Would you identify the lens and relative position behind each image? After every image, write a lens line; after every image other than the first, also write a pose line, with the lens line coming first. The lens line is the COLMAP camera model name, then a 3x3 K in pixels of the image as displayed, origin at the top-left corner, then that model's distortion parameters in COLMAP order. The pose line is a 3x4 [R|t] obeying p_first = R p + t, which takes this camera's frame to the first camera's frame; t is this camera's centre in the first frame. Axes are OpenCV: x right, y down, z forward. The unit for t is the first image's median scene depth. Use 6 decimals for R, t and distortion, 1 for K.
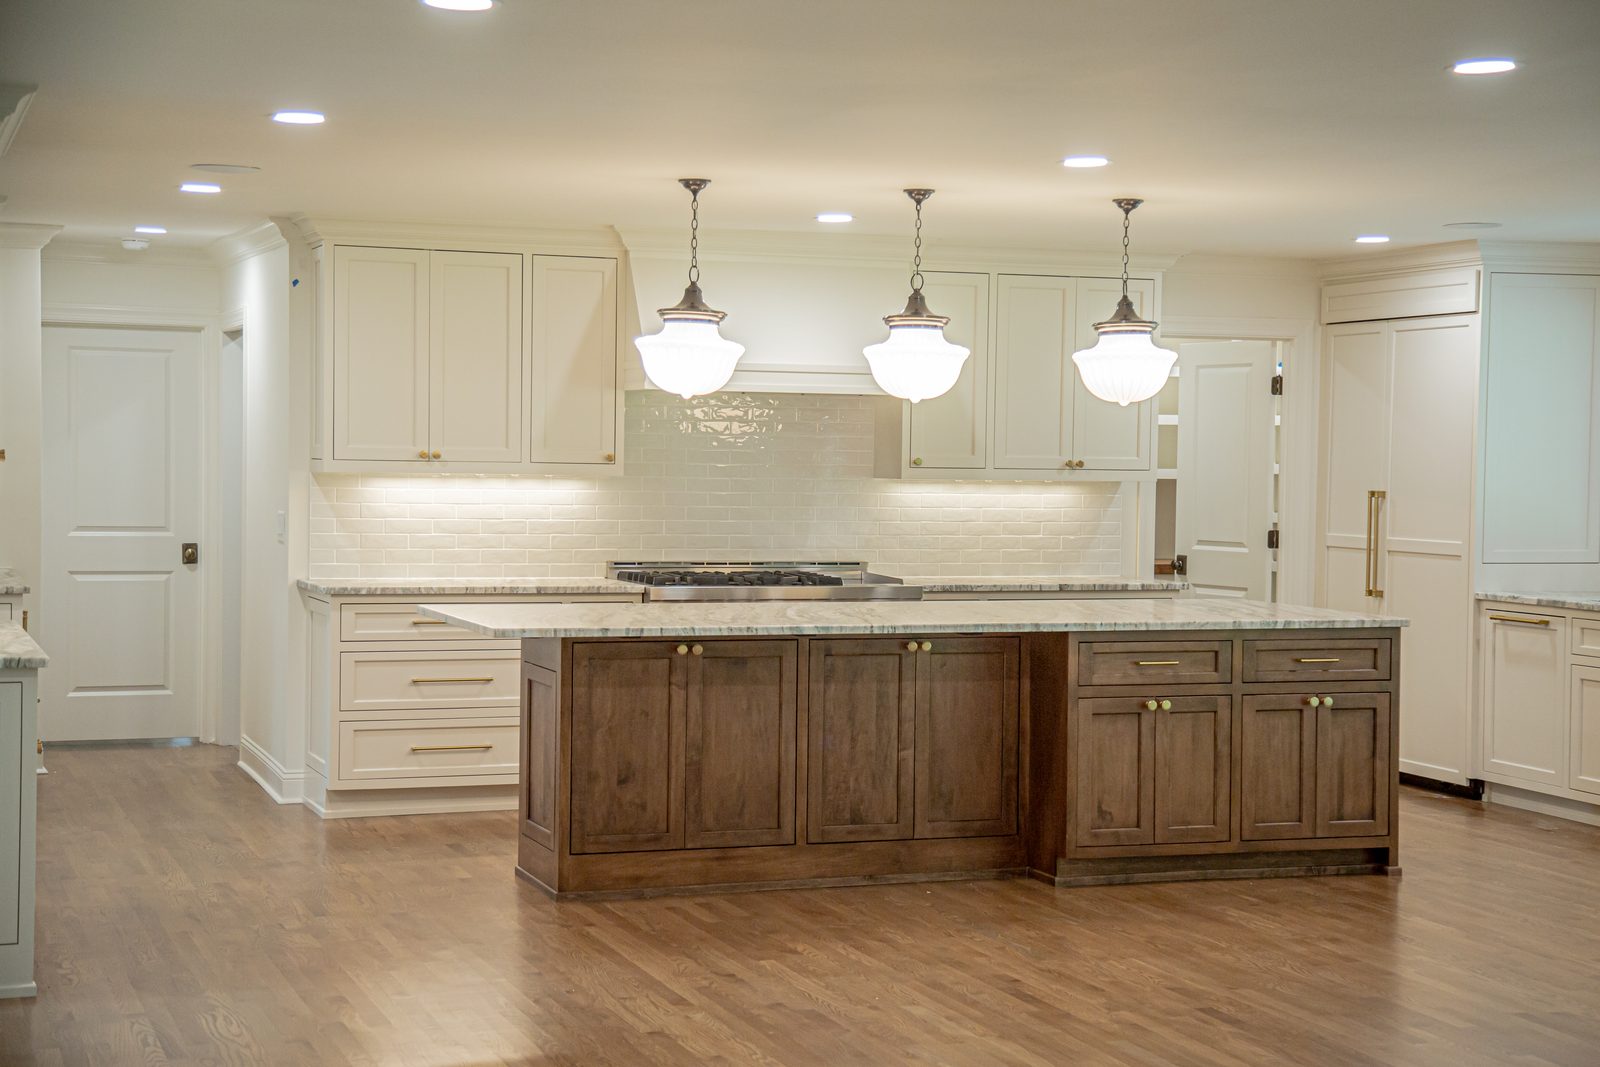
lens RADIAL K [[2435.3, 0, 800.0], [0, 2435.3, 533.5], [0, 0, 1]] dist [0.002823, -0.011592]
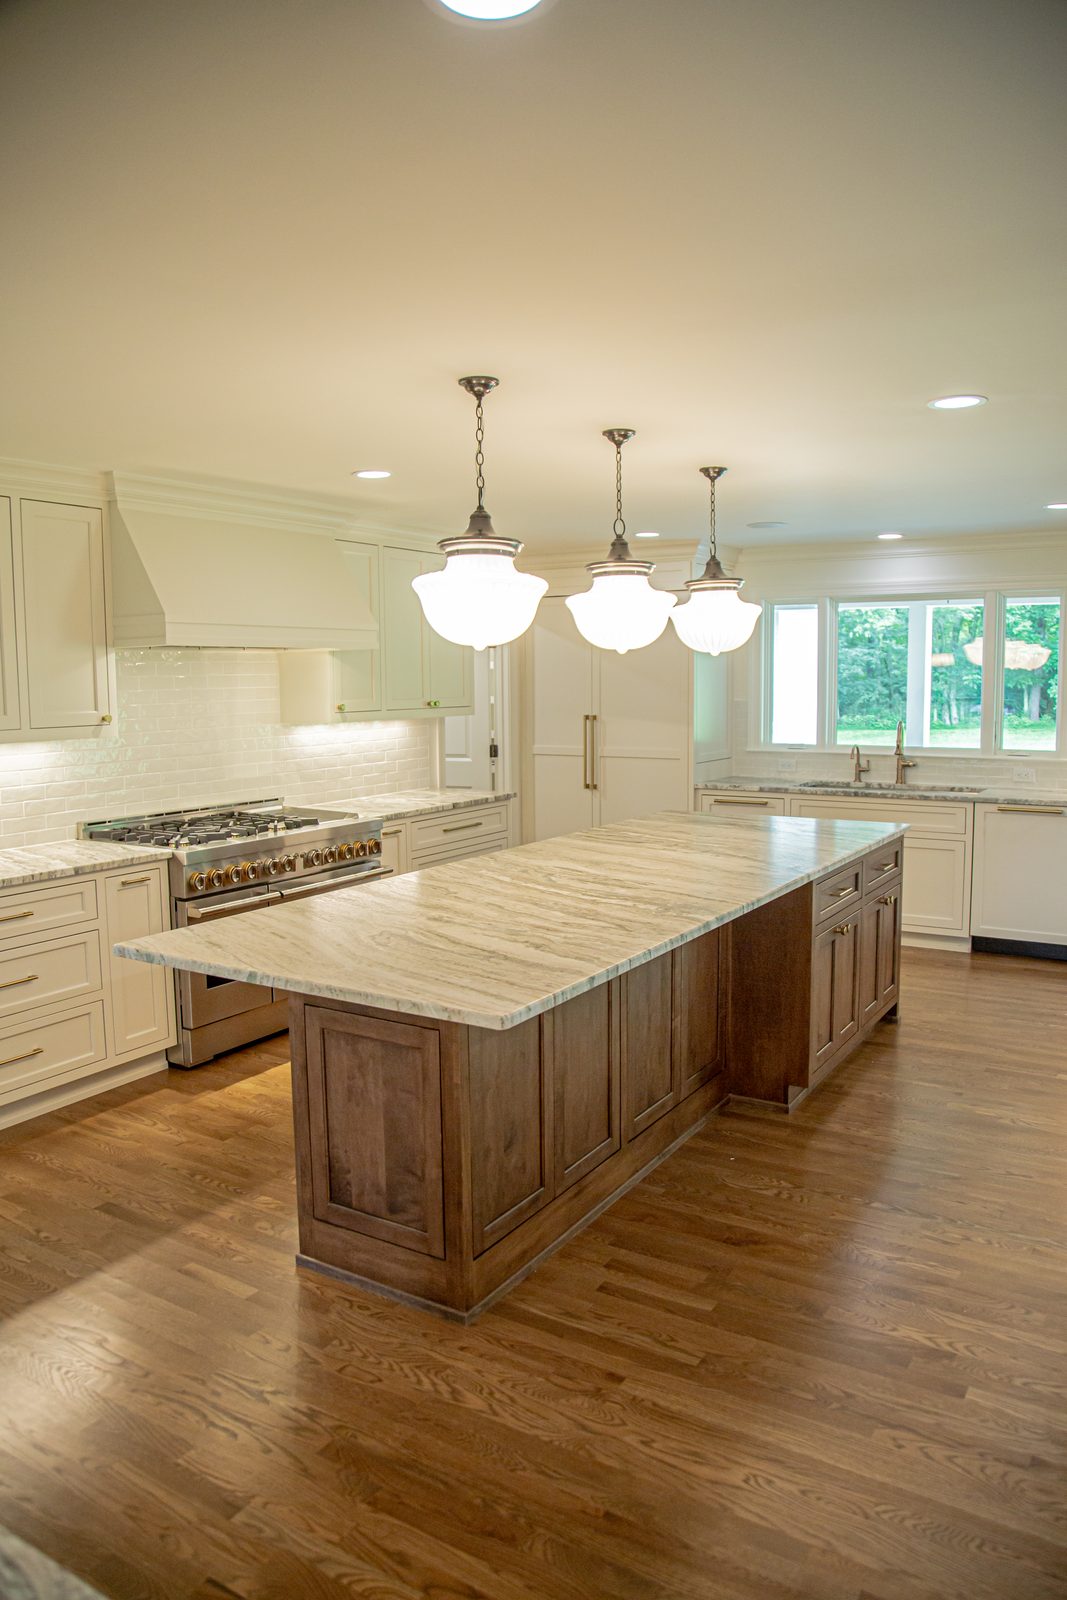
lens RADIAL K [[1126.3, 0, 533.5], [0, 1126.3, 800.0], [0, 0, 1]] dist [-0.126907, 0.095398]
pose [[0.793729, -0.087894, 0.601887, -0.249659], [0.042518, 0.995102, 0.089245, -0.036920], [-0.606783, -0.045245, 0.793579, 0.658836]]
